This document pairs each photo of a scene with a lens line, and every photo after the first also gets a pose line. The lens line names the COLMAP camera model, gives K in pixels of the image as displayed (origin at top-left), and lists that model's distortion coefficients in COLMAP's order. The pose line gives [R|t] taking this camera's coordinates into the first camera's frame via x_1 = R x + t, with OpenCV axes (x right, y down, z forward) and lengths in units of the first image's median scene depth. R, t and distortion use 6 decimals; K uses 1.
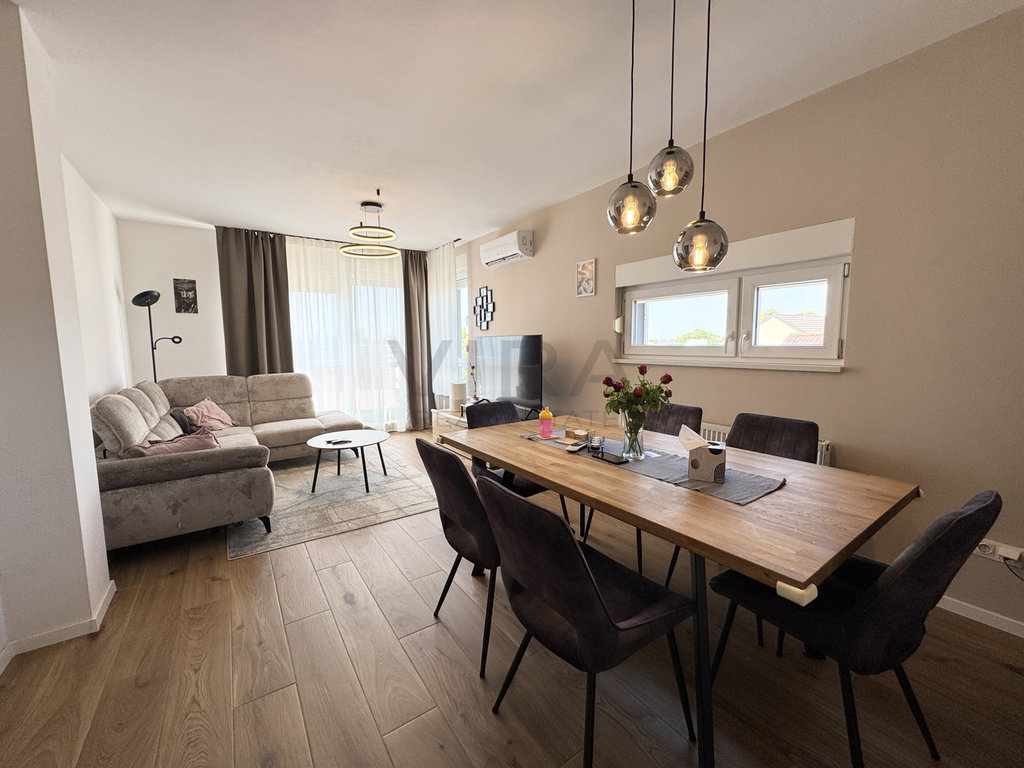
lens RADIAL K [[409.5, 0, 507.8], [0, 409.5, 383.3], [0, 0, 1]] dist [-0.003277, -0.000067]
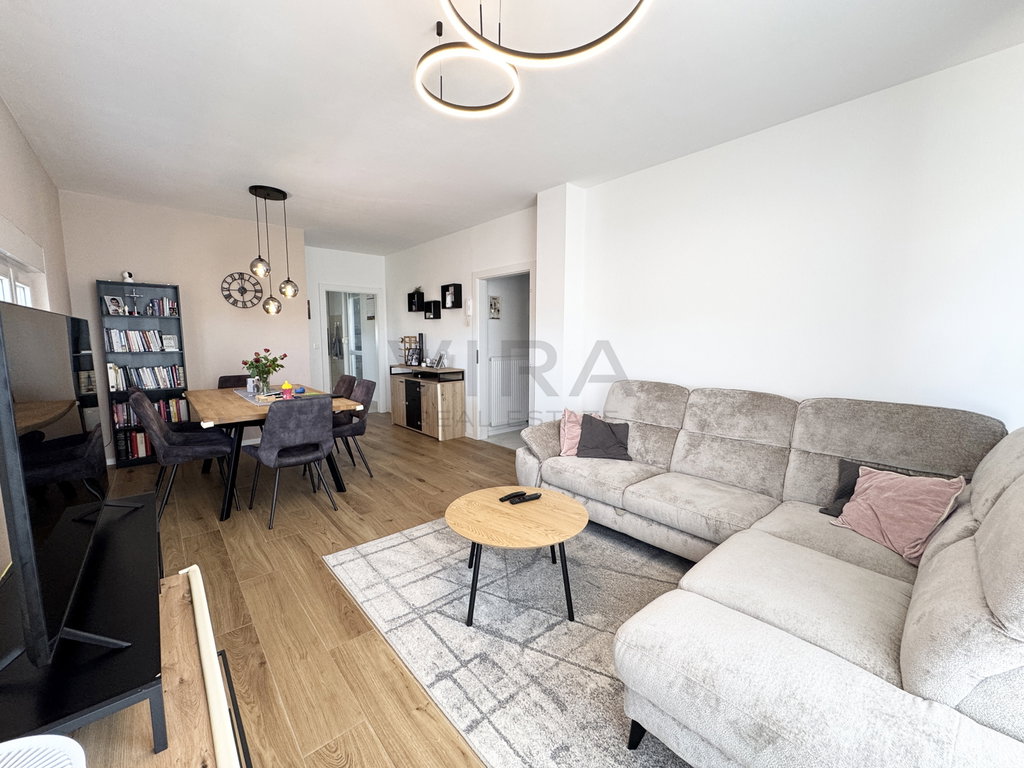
lens RADIAL K [[409.5, 0, 508.1], [0, 409.5, 385.6], [0, 0, 1]] dist [-0.003277, -0.000067]
pose [[-0.993825, 0.019330, -0.109260, -0.277341], [-0.004539, 0.976801, 0.214102, -0.126226], [0.110864, 0.213276, -0.970682, 1.297527]]
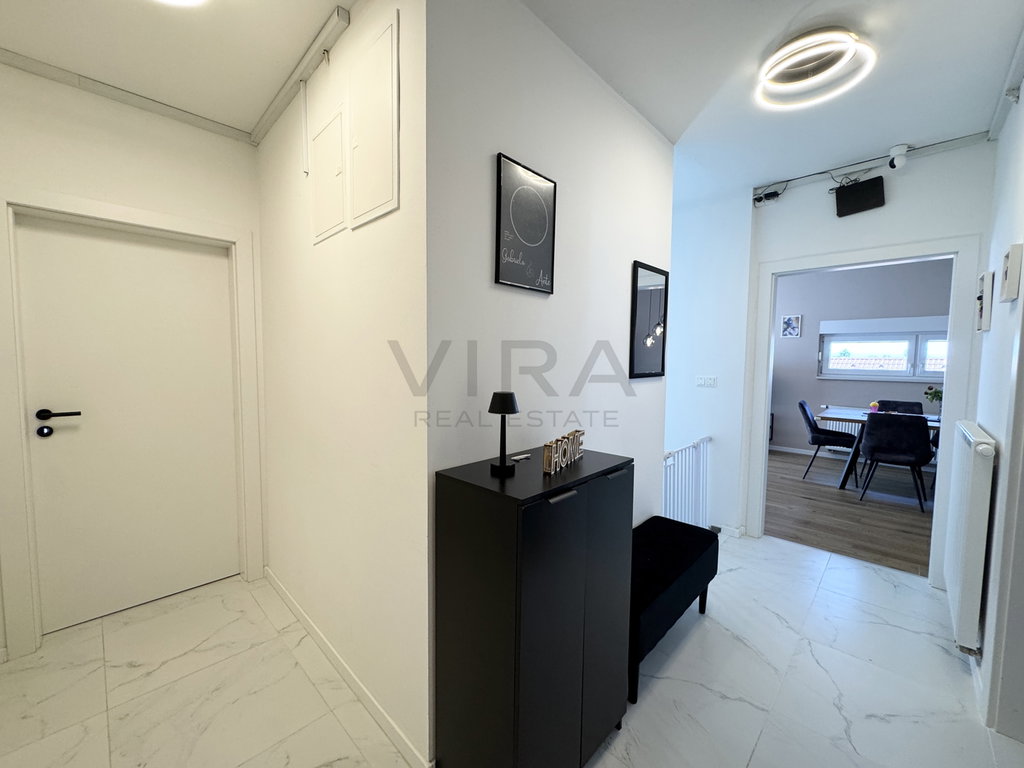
lens RADIAL K [[409.5, 0, 510.8], [0, 409.5, 384.8], [0, 0, 1]] dist [-0.003277, -0.000067]
pose [[0.982518, 0.009928, 0.185900, -1.033267], [-0.003449, 0.999376, -0.035143, 0.029820], [-0.186133, 0.033887, 0.981940, -0.320686]]
